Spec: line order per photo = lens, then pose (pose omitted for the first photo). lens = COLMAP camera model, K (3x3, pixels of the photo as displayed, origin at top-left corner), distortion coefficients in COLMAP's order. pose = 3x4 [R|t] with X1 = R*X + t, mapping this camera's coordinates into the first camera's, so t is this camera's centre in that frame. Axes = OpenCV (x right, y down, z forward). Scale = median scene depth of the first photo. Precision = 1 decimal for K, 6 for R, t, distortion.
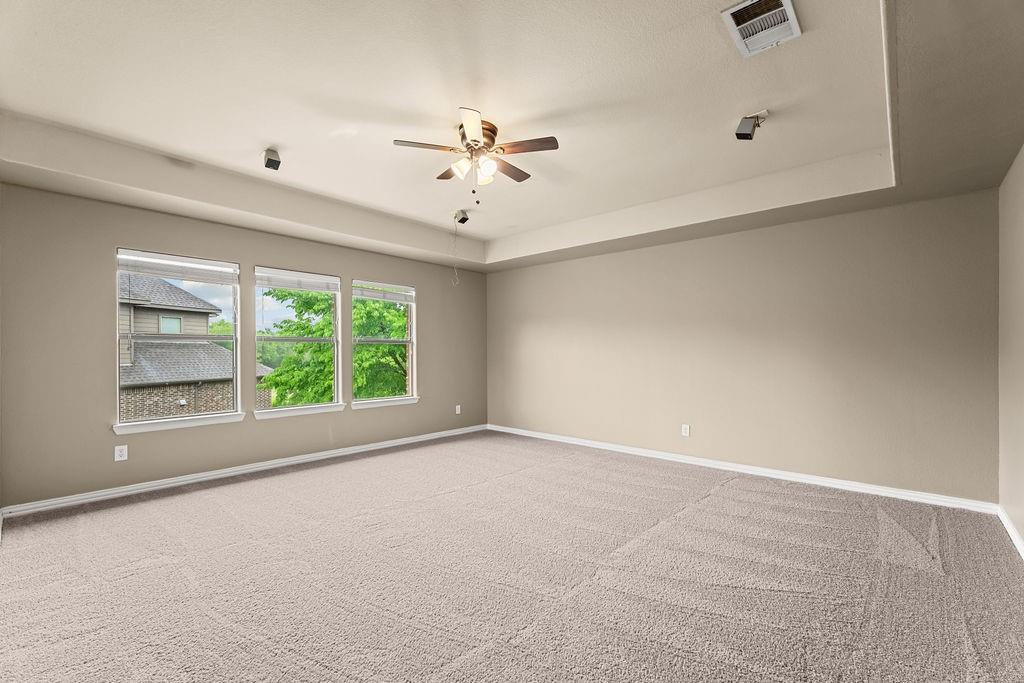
lens RADIAL K [[447.1, 0, 504.7], [0, 447.1, 342.4], [0, 0, 1]] dist [0.015033, 0.000369]
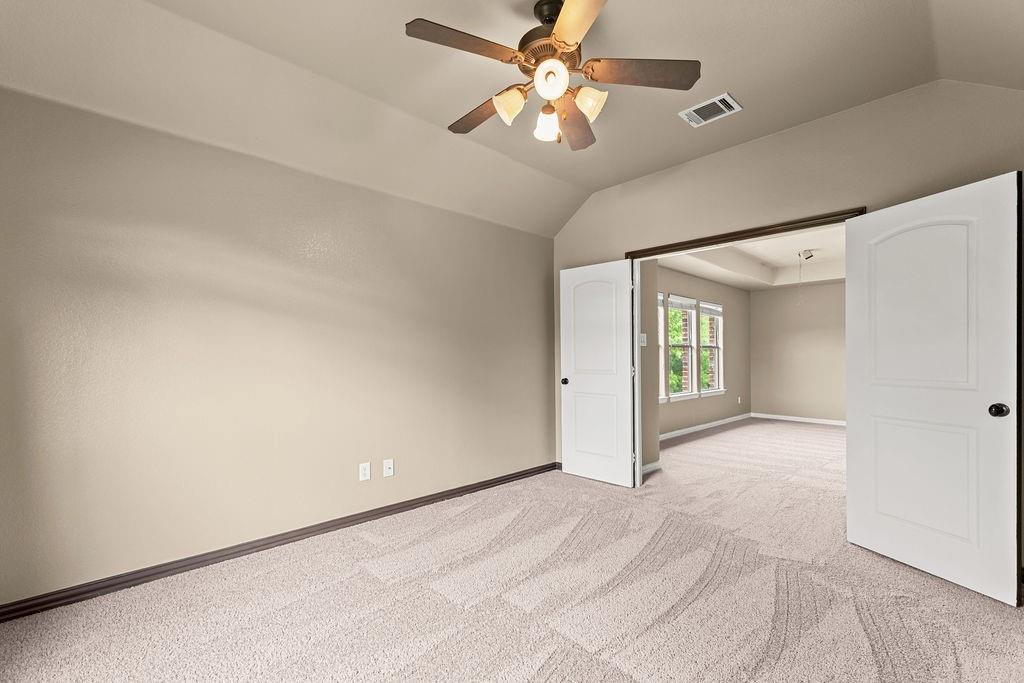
lens RADIAL K [[447.1, 0, 508.6], [0, 447.1, 349.4], [0, 0, 1]] dist [0.015033, 0.000369]
pose [[0.998592, -0.002597, -0.052975, -0.664987], [0.002737, 0.999993, 0.002578, 0.001493], [0.052968, -0.002720, 0.998593, -0.288914]]
